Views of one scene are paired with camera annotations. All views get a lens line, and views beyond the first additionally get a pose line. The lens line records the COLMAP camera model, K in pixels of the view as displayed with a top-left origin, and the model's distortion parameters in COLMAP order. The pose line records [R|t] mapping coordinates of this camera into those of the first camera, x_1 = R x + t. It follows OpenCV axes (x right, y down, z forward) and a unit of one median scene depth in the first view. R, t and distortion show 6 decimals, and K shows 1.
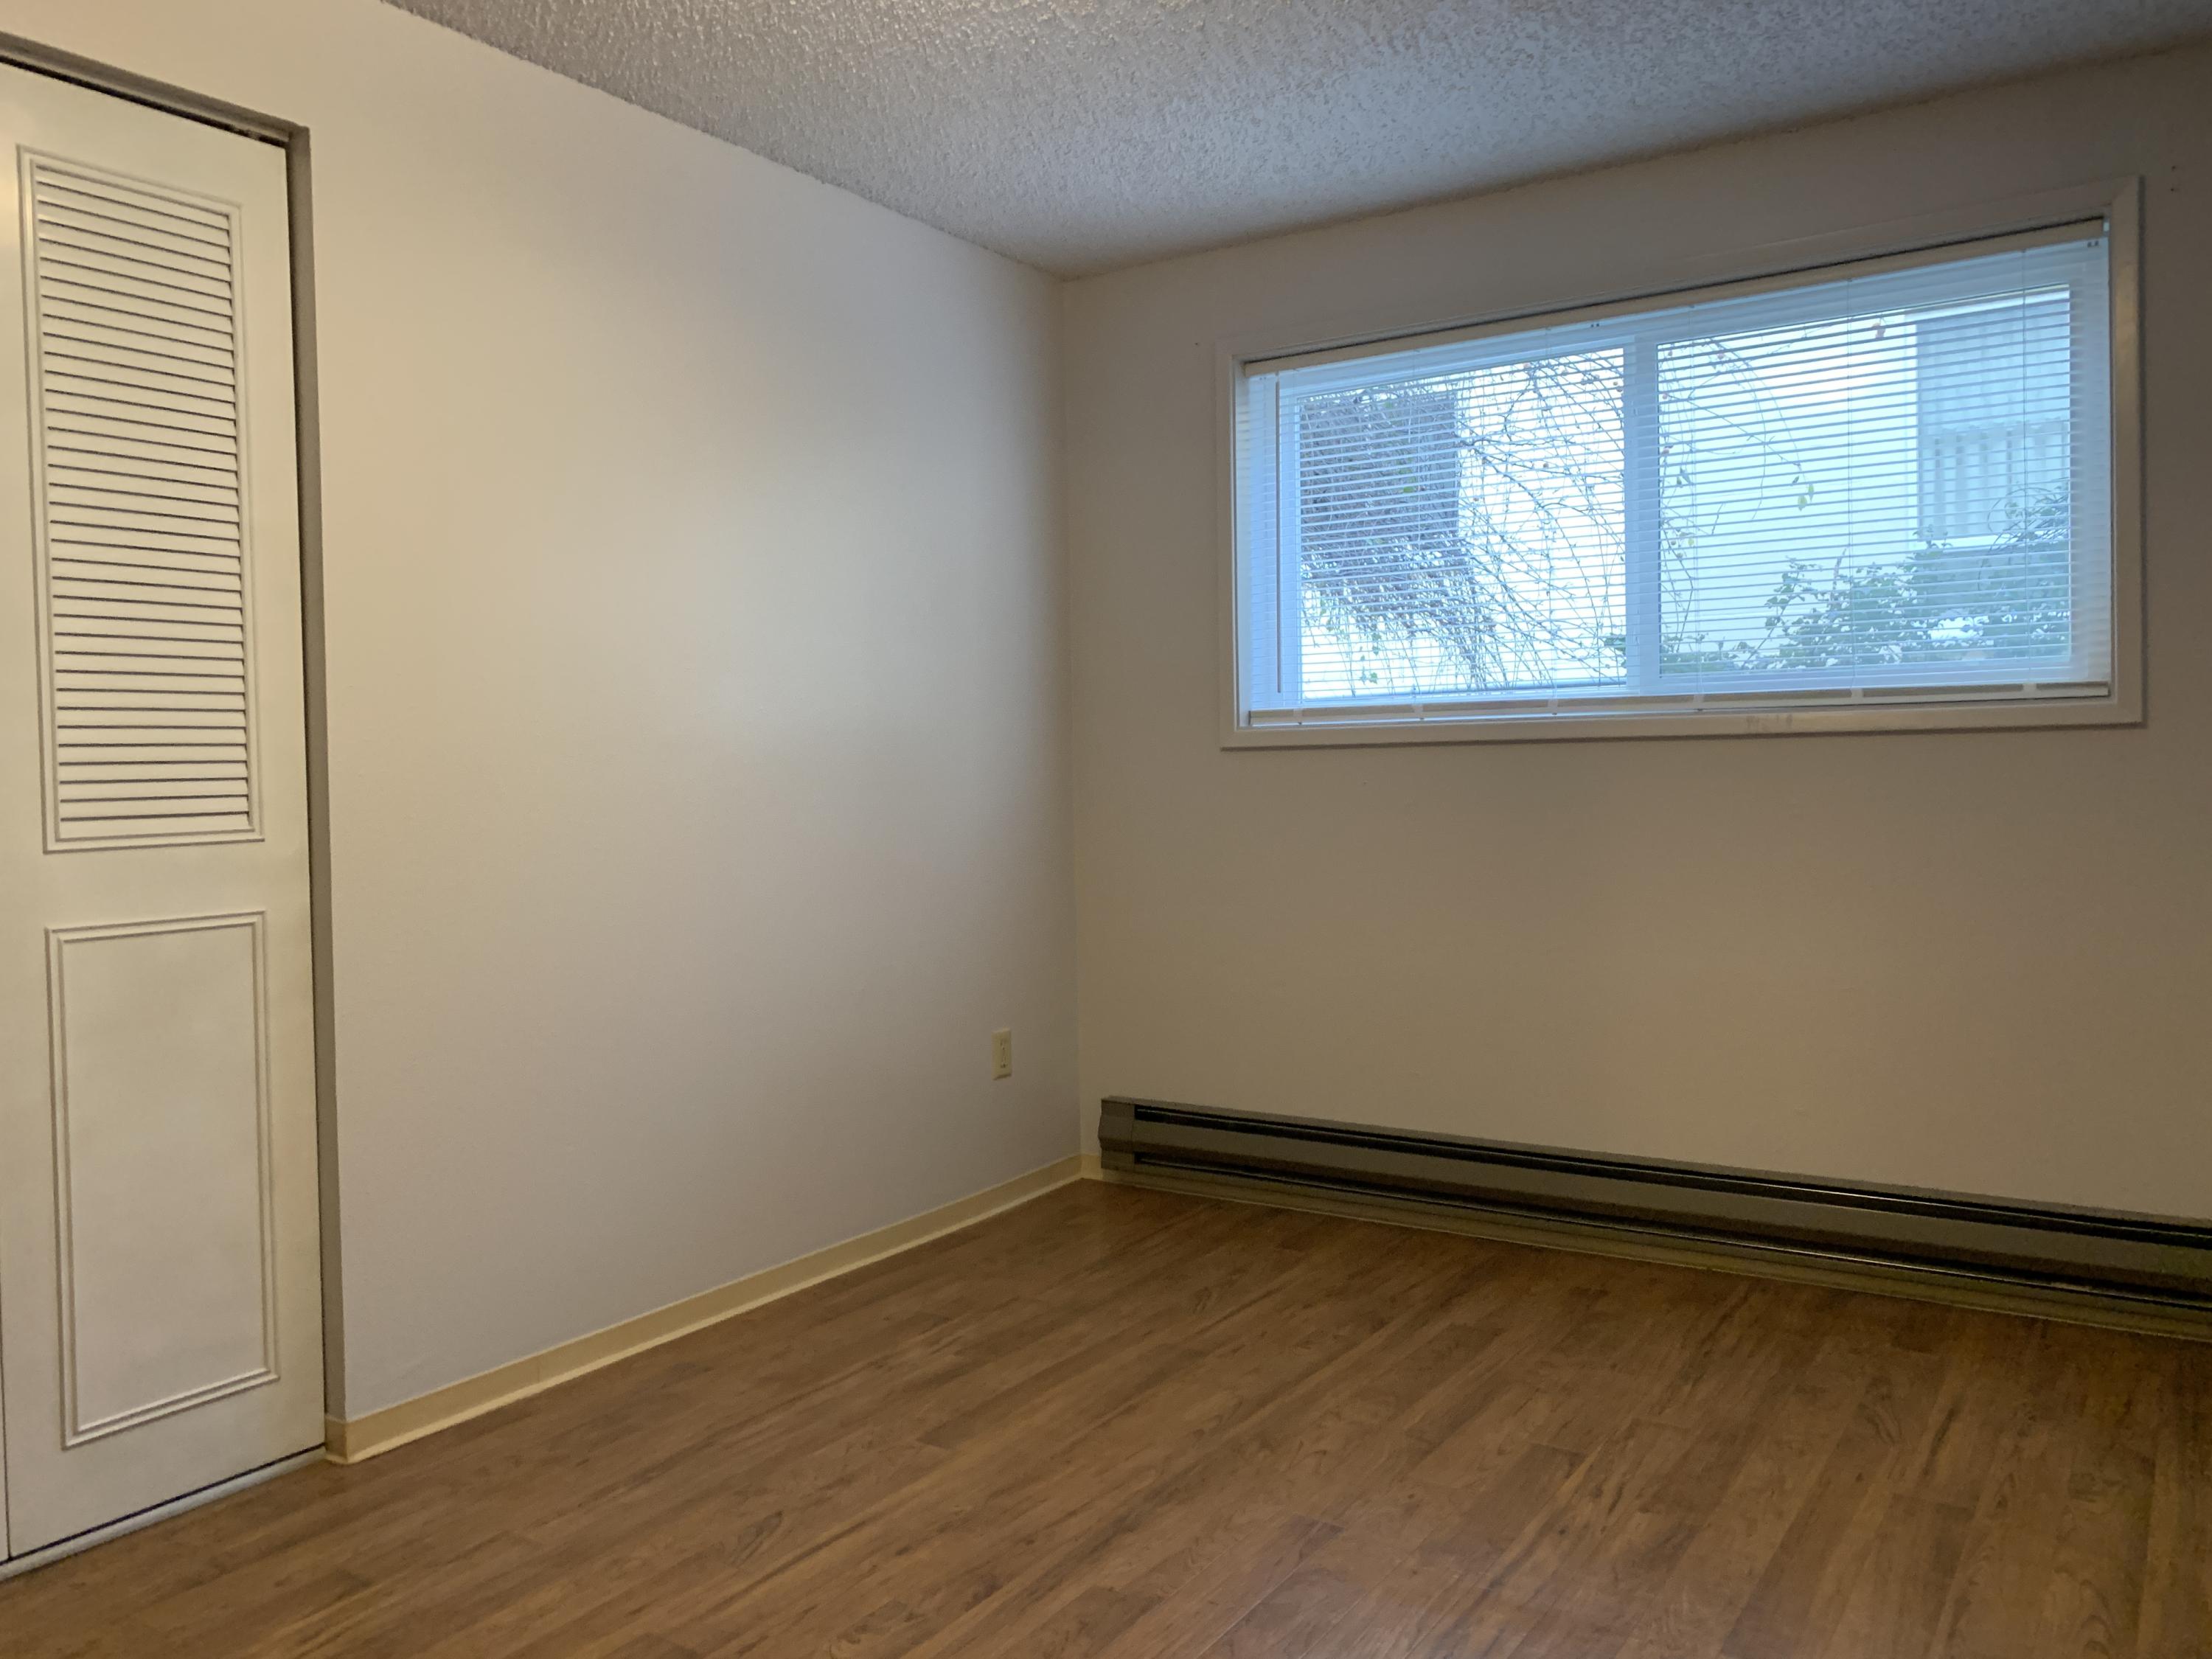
lens RADIAL K [[1717.0, 0, 1051.4], [0, 1717.0, 819.5], [0, 0, 1]] dist [0.019157, 0.010124]
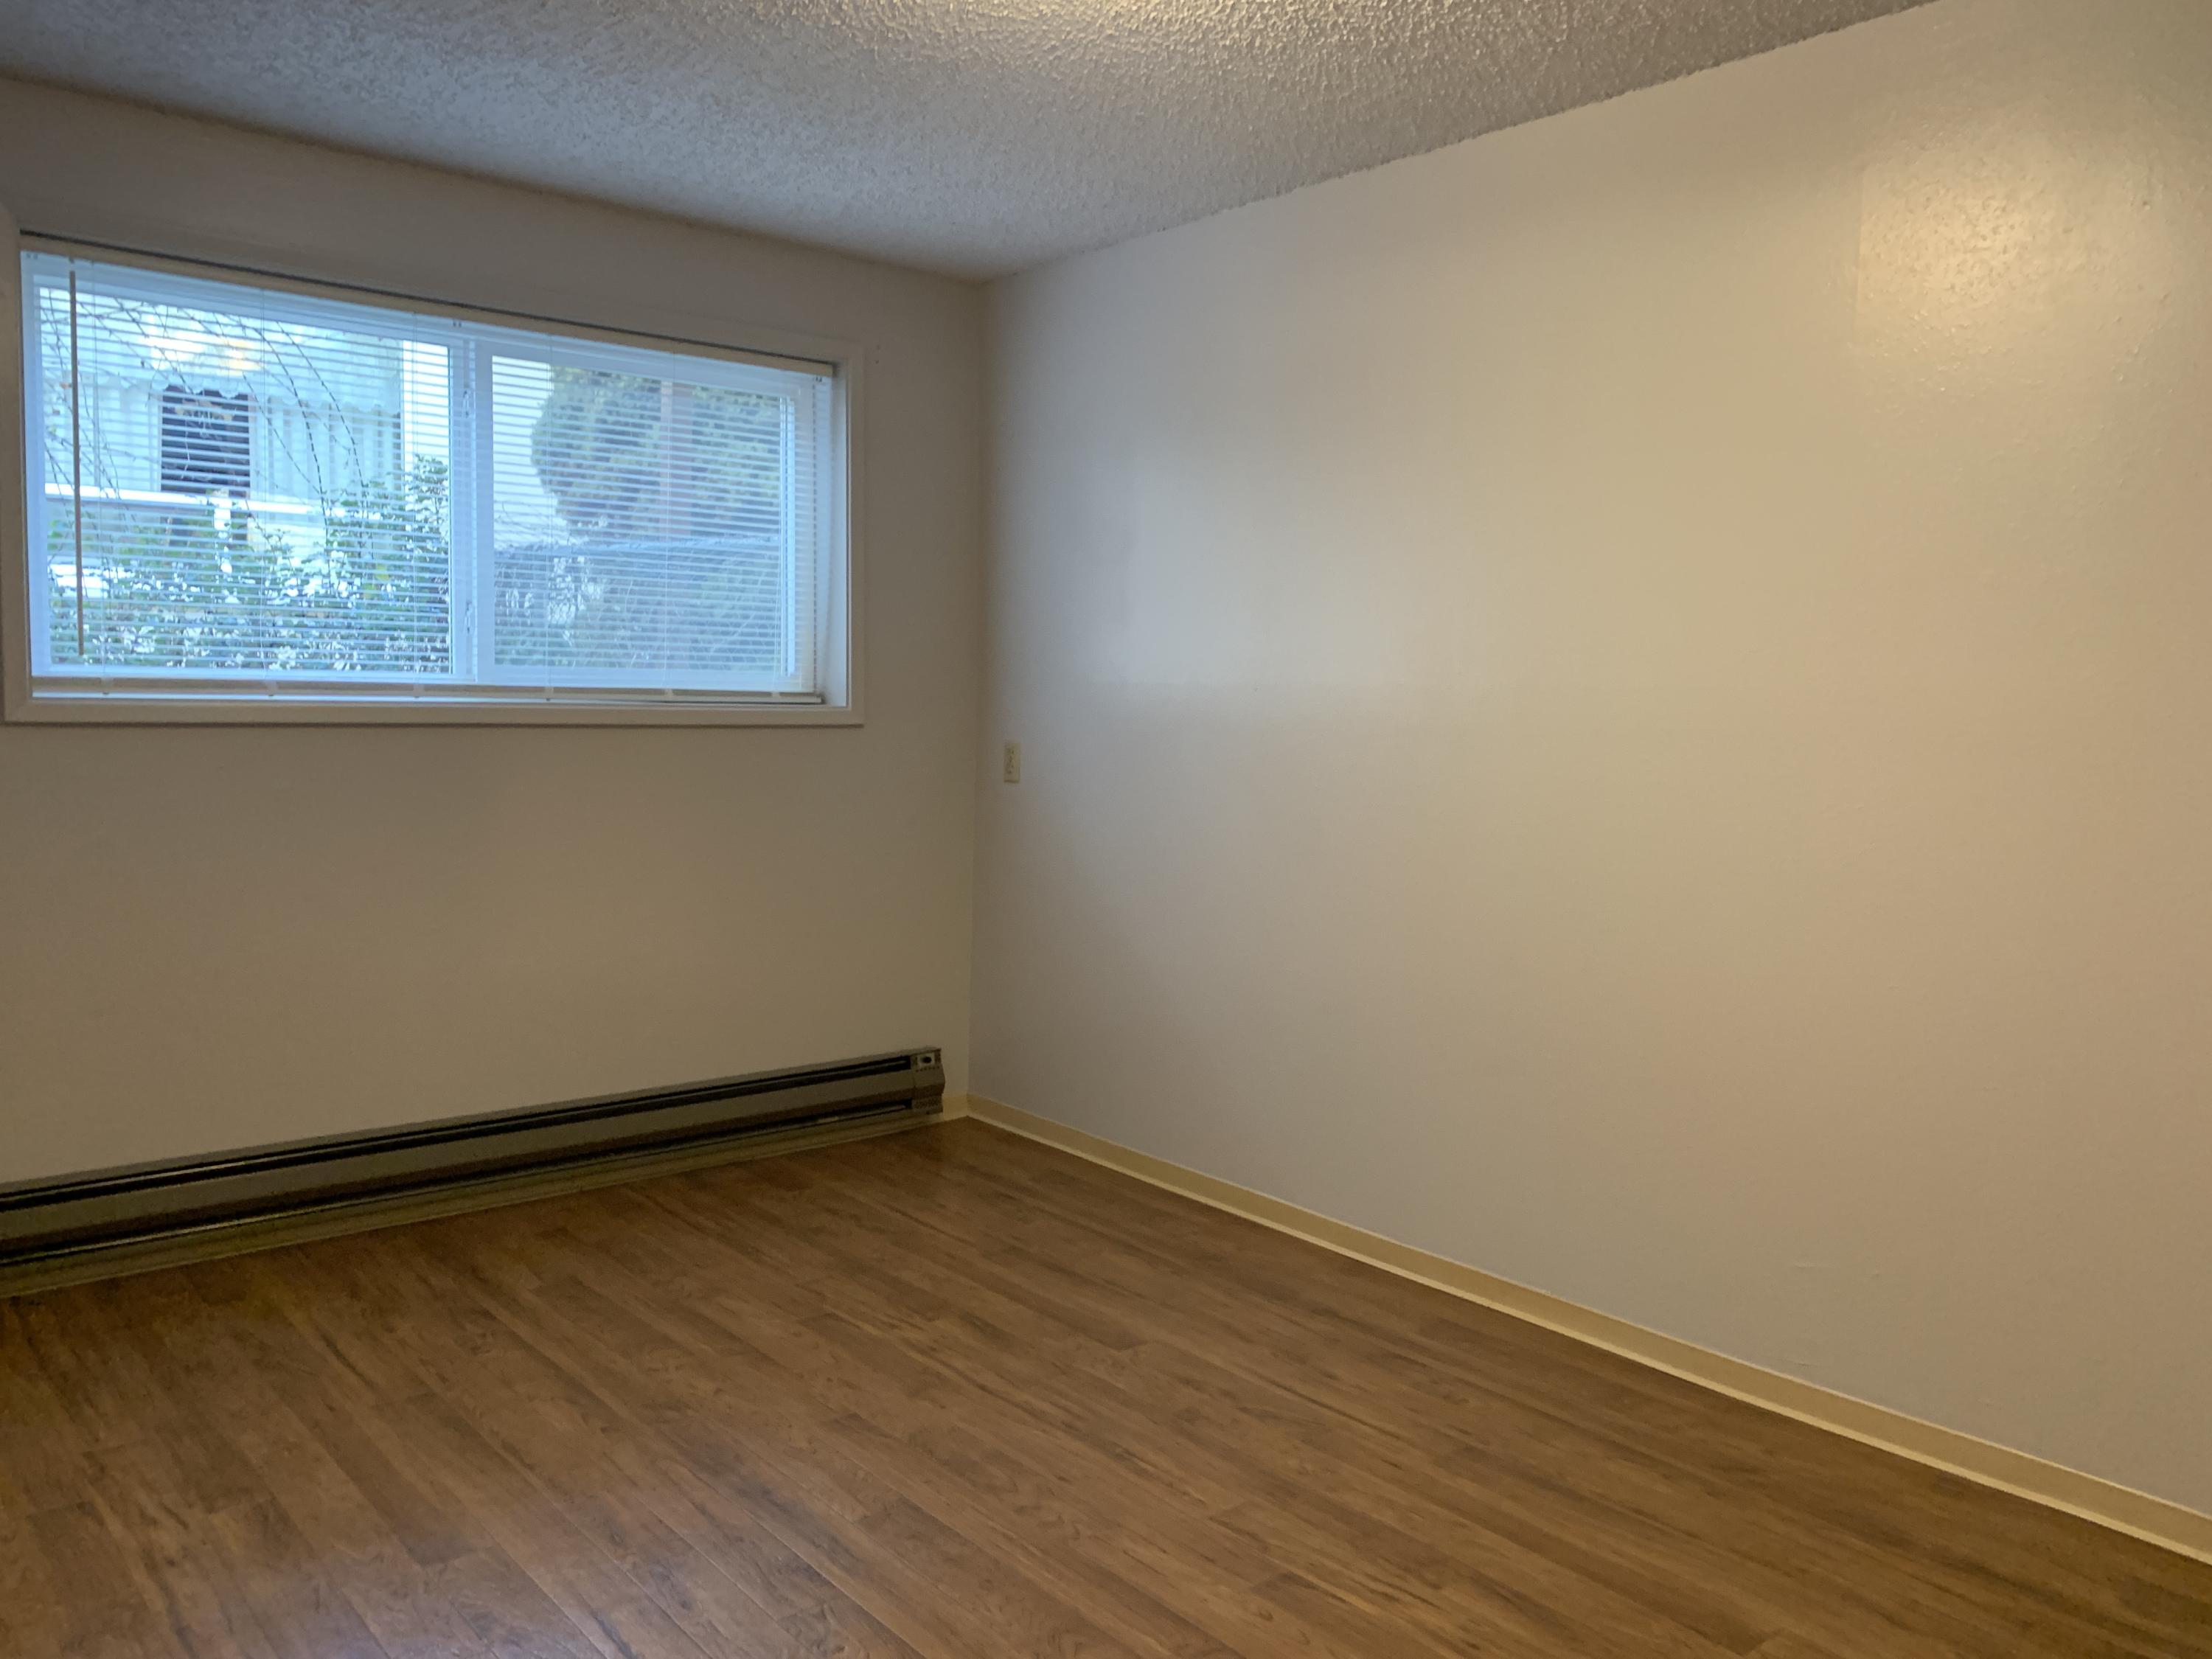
lens RADIAL K [[1717.0, 0, 1051.4], [0, 1717.0, 819.5], [0, 0, 1]] dist [0.019157, 0.010124]
pose [[0.292111, -0.041280, 0.955493, -0.721935], [0.020580, 0.999108, 0.036872, -0.025221], [-0.956163, 0.008893, 0.292700, 0.429721]]
